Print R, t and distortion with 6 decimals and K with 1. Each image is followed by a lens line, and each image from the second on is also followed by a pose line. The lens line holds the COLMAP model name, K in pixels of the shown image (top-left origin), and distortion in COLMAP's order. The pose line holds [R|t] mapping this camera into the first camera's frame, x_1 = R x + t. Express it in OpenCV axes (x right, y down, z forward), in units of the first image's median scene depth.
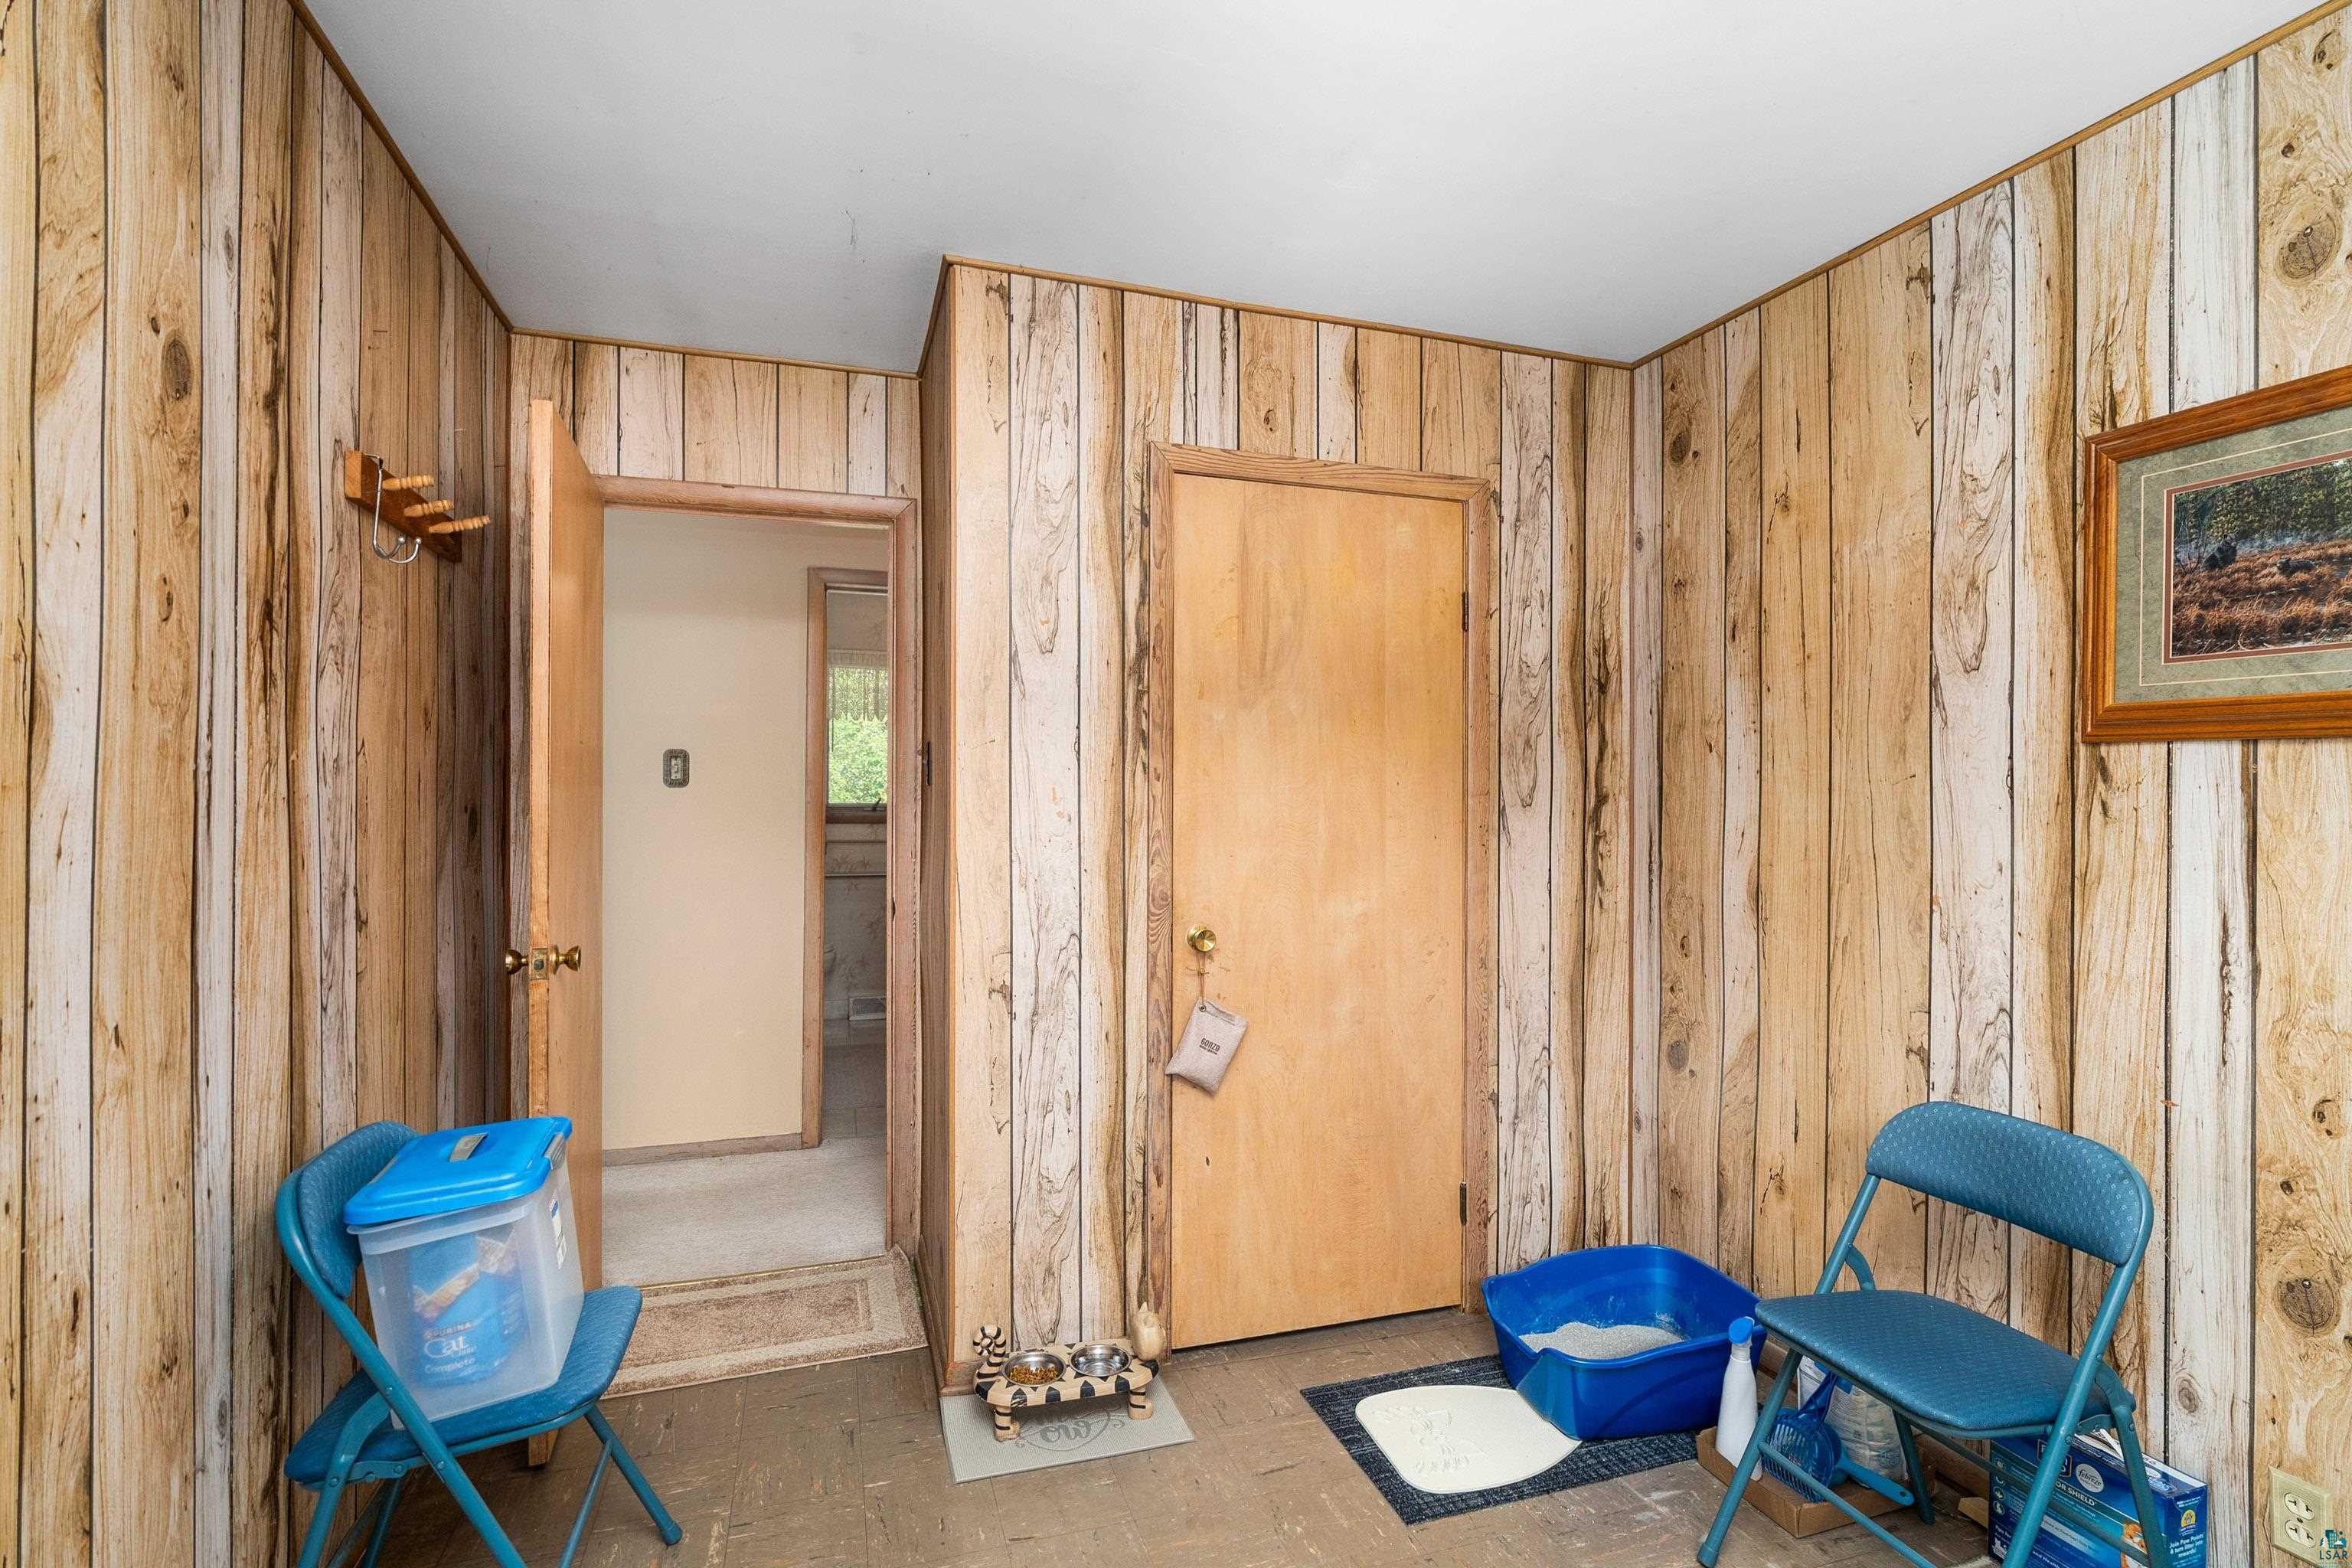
lens RADIAL K [[1131.4, 0, 1176.0], [0, 1131.4, 784.0], [0, 0, 1]] dist [-0.000798, 0.000111]
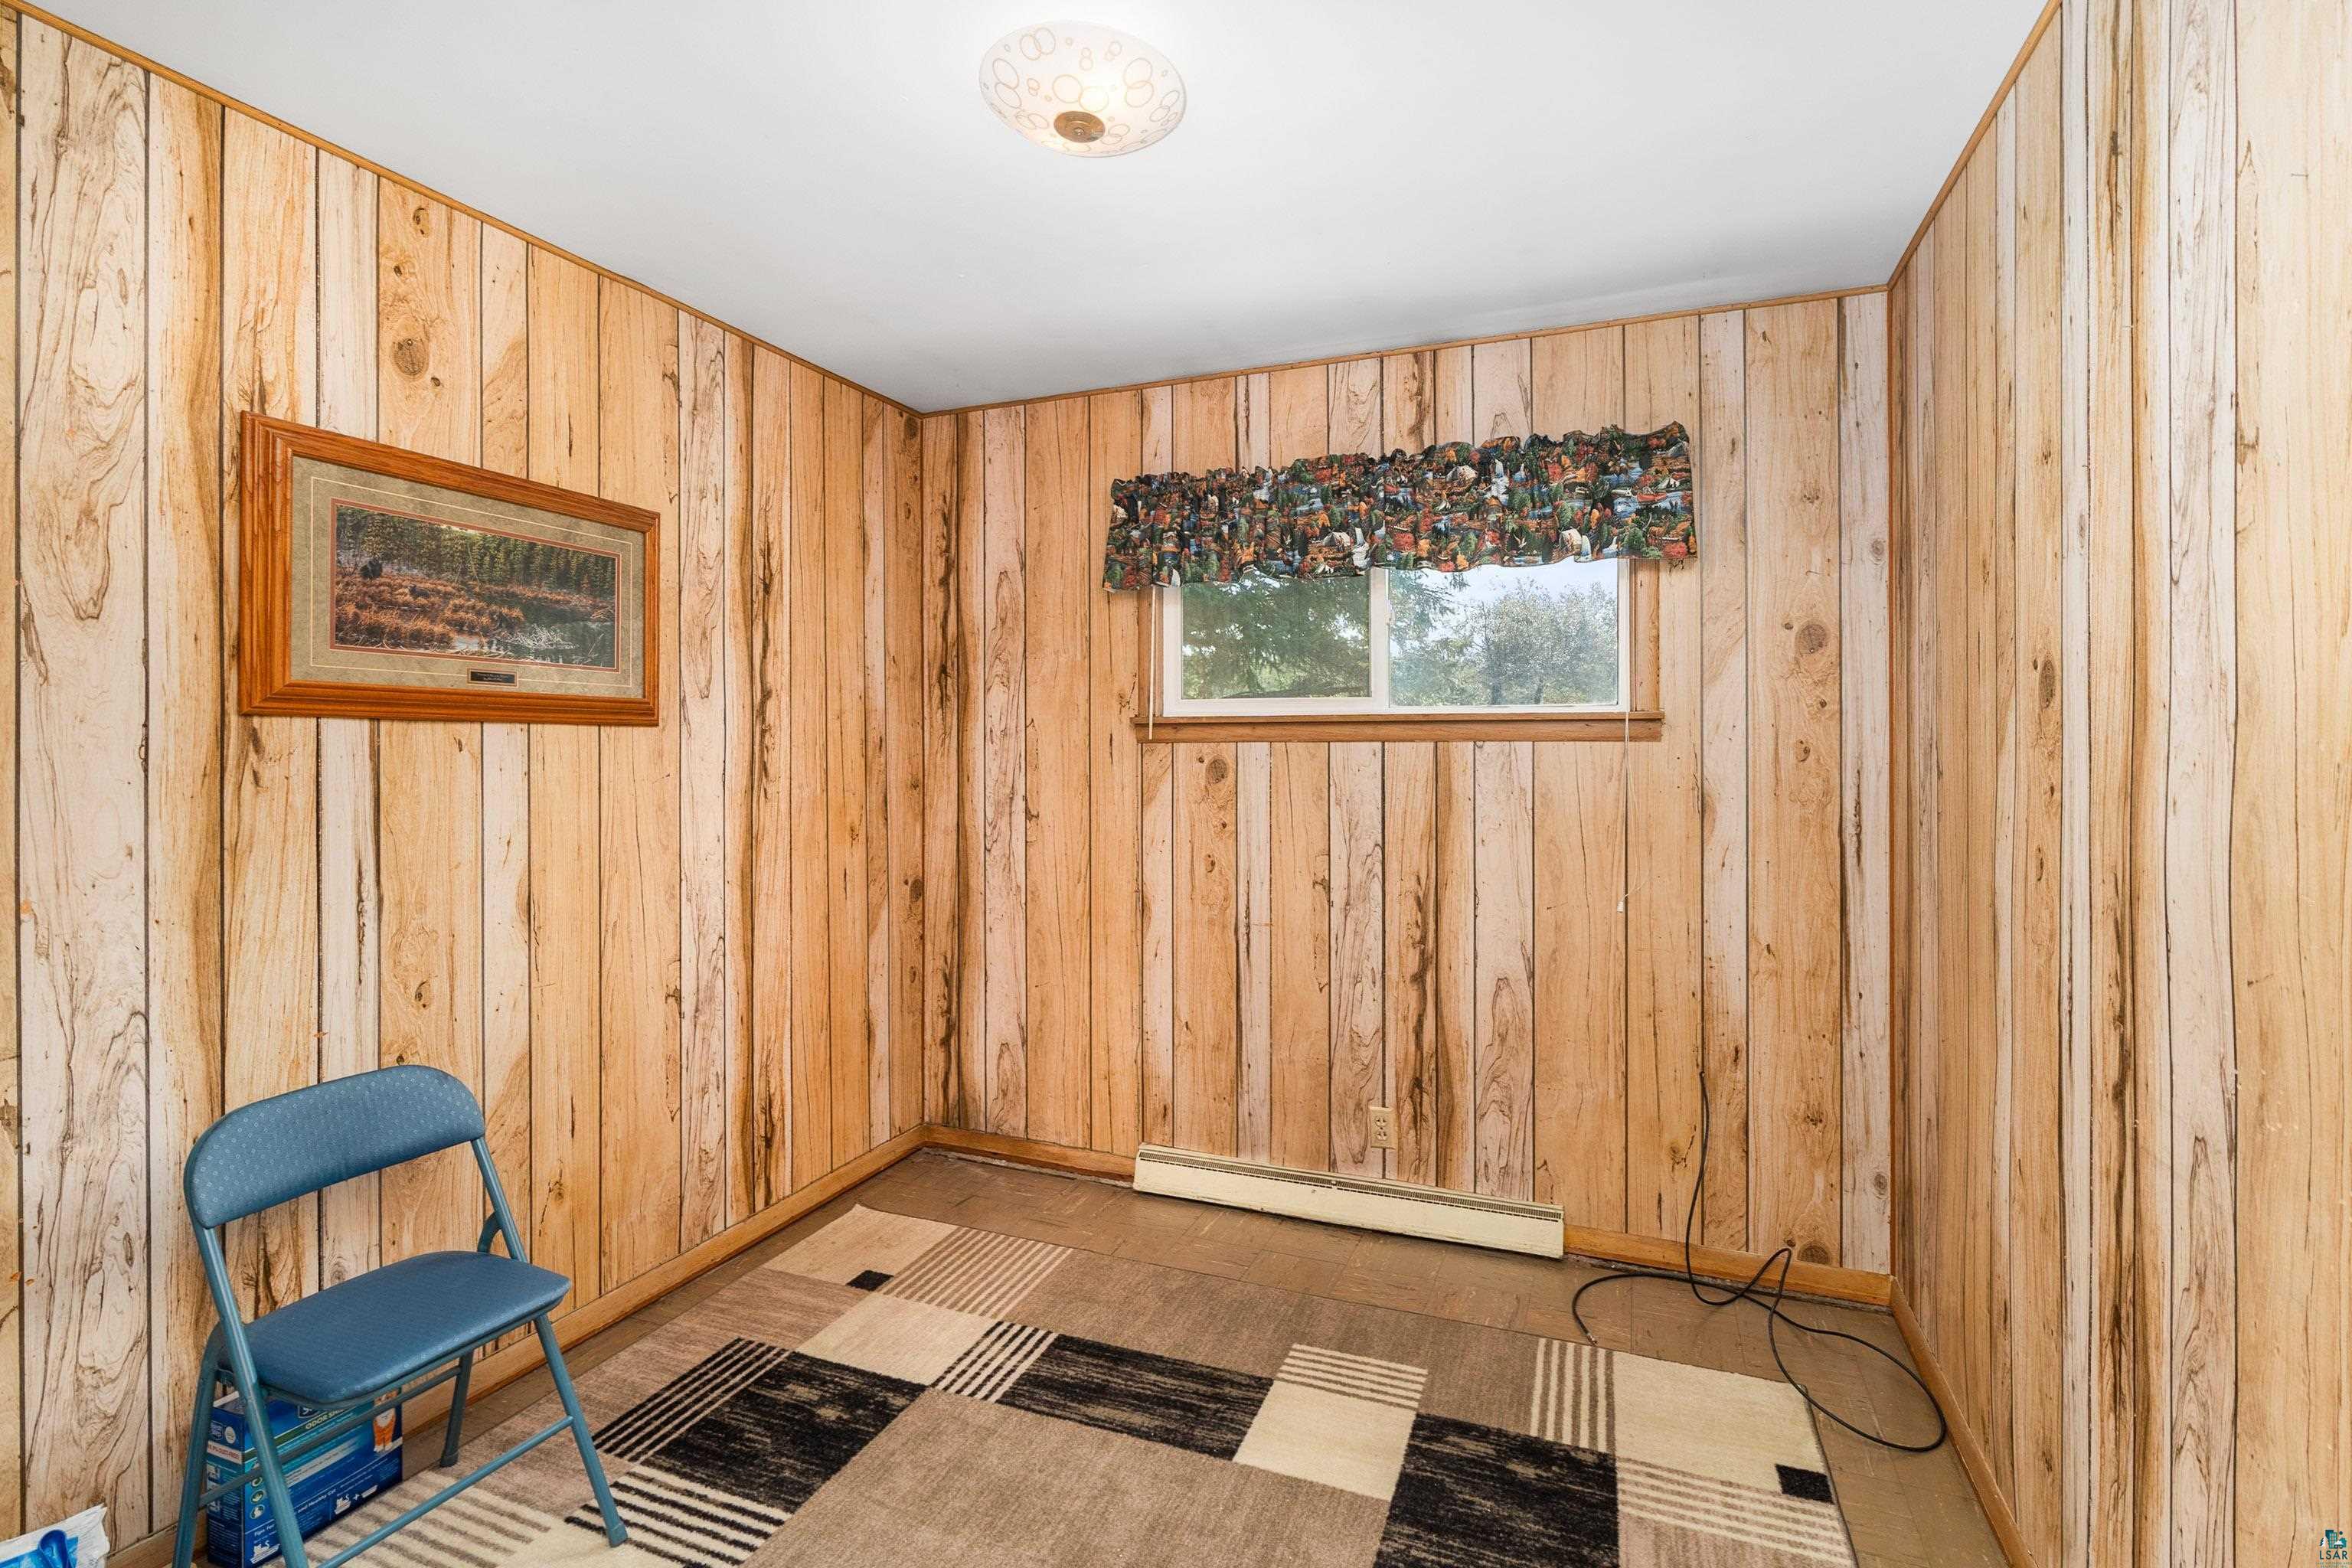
lens RADIAL K [[1131.4, 0, 1176.0], [0, 1131.4, 784.0], [0, 0, 1]] dist [-0.000798, 0.000111]
pose [[-0.773346, -0.017510, 0.633743, -0.499388], [0.002892, 0.999511, 0.031145, -0.003107], [-0.633978, 0.025919, -0.772917, 1.304942]]
